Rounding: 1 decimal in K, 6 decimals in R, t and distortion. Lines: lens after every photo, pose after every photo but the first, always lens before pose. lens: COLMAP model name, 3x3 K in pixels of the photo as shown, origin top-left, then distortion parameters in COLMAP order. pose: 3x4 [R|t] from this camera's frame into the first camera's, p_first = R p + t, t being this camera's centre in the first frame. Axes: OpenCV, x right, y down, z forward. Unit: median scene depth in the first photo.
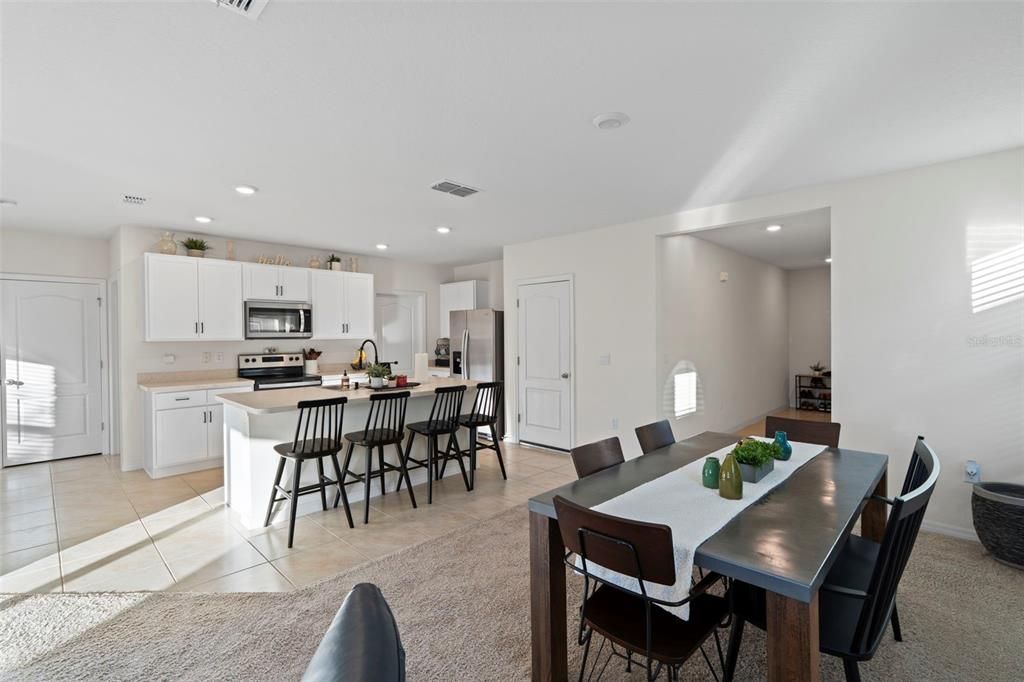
lens RADIAL K [[464.6, 0, 508.7], [0, 464.6, 338.1], [0, 0, 1]] dist [-0.003217, -0.000276]
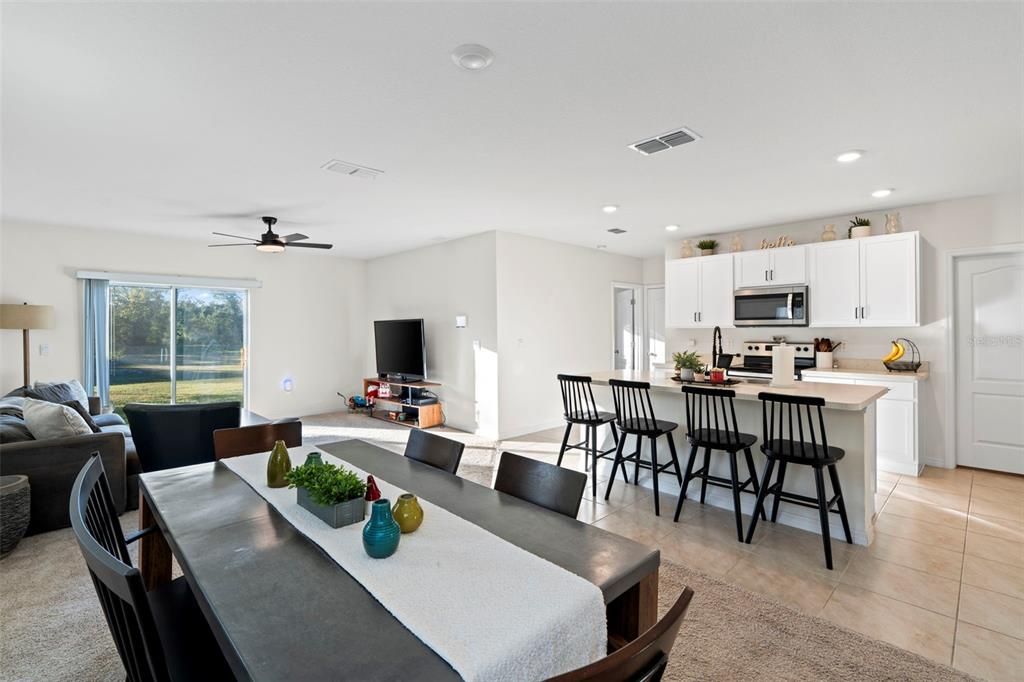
lens RADIAL K [[470.5, 0, 509.8], [0, 470.5, 327.4], [0, 0, 1]] dist [-0.000762, -0.000119]
pose [[-0.022198, 0.002704, -0.999750, 0.492639], [-0.002498, 0.999993, 0.002760, 0.002248], [0.999750, 0.002558, -0.022191, 0.514218]]
